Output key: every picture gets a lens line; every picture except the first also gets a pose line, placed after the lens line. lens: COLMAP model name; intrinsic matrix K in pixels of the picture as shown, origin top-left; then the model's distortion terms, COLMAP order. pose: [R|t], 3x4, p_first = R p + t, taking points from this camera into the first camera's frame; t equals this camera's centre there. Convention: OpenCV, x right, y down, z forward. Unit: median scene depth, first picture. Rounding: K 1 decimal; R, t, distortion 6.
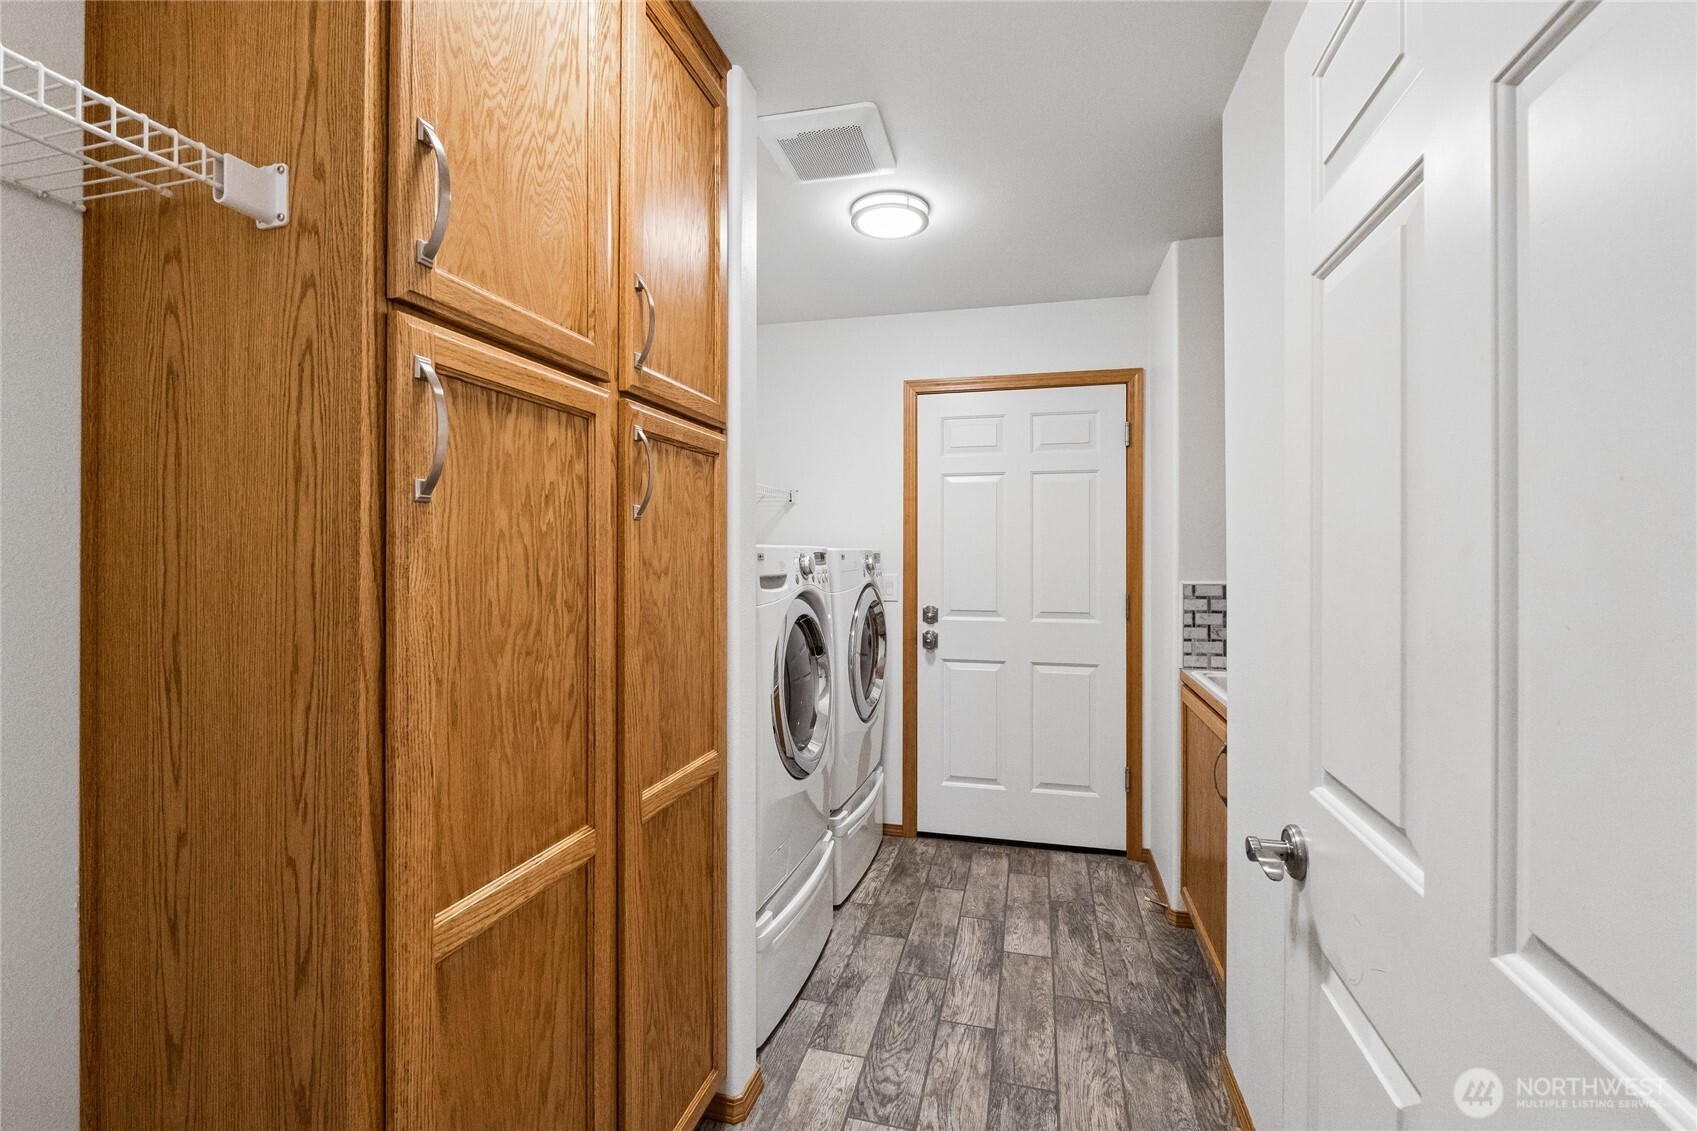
lens RADIAL K [[717.3, 0, 847.2], [0, 717.3, 561.2], [0, 0, 1]] dist [-0.008889, -0.000351]
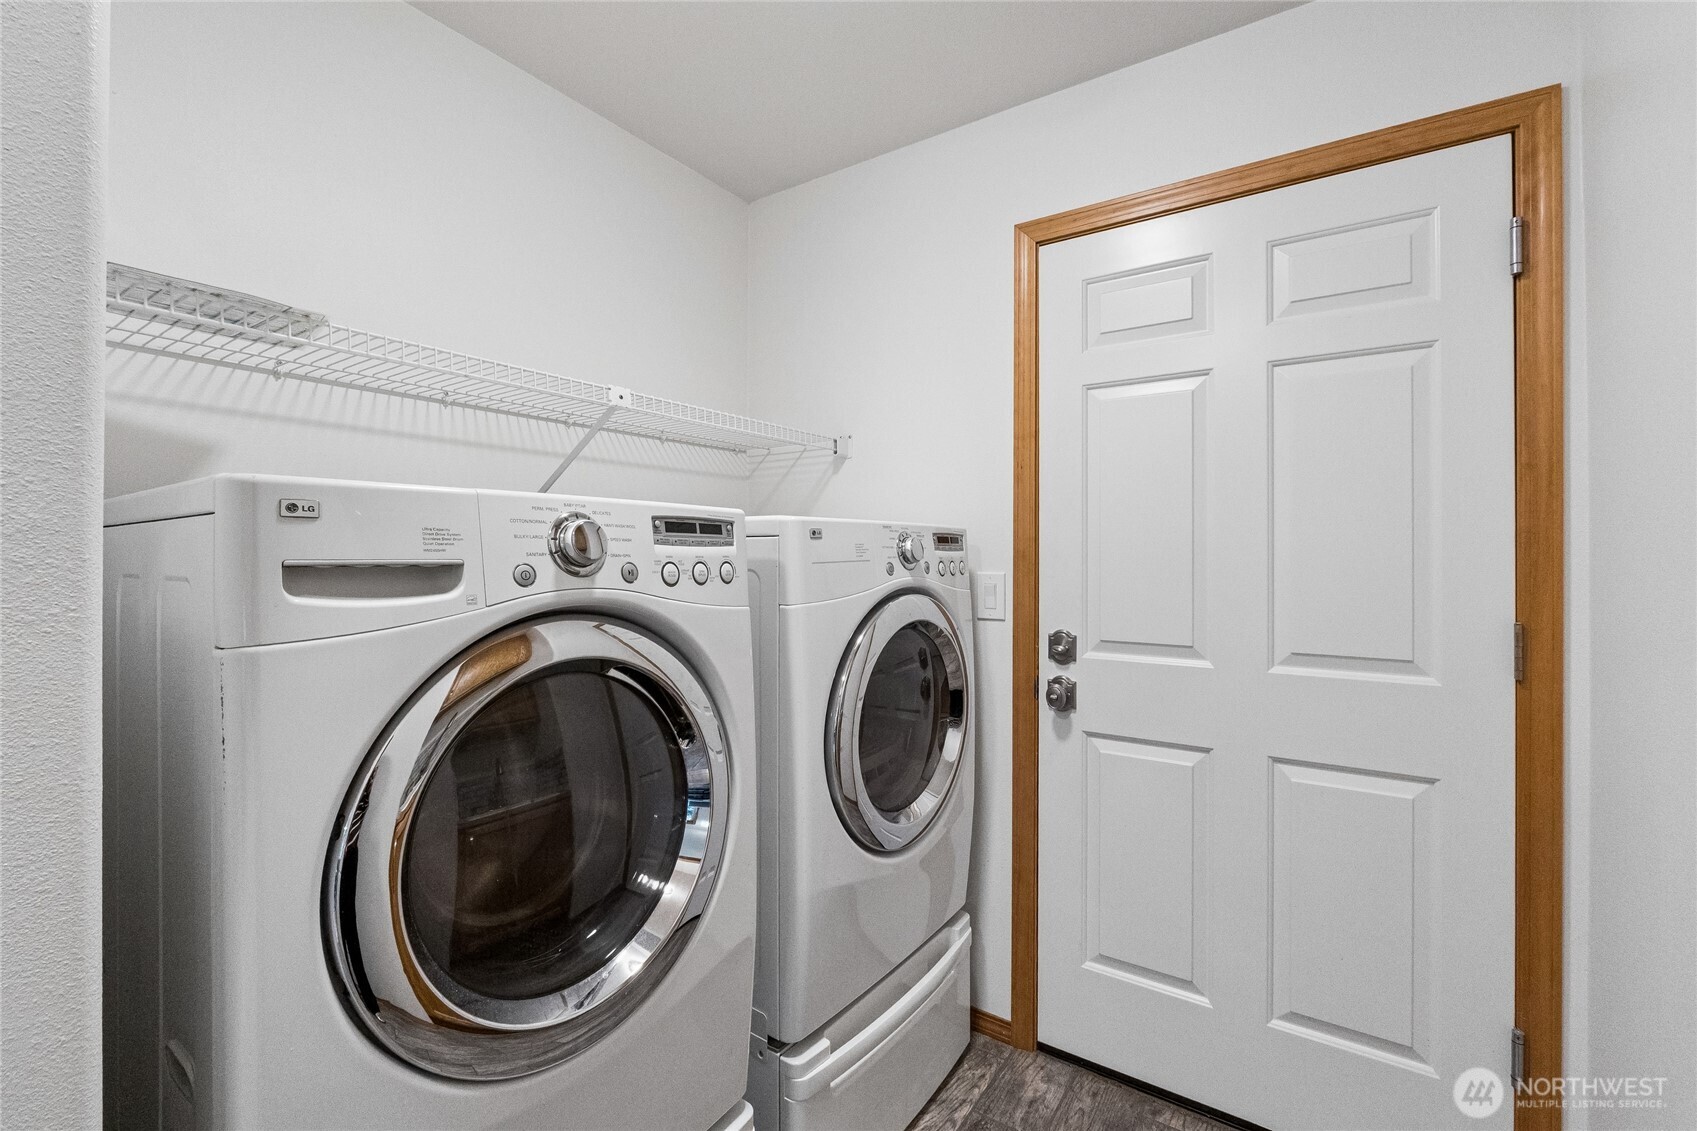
lens RADIAL K [[717.3, 0, 858.2], [0, 717.3, 557.0], [0, 0, 1]] dist [-0.008889, -0.000351]
pose [[0.940461, 0.001104, -0.339899, 0.156042], [-0.003821, 0.999966, -0.007324, 0.011171], [0.339880, 0.008187, 0.940433, 0.441725]]
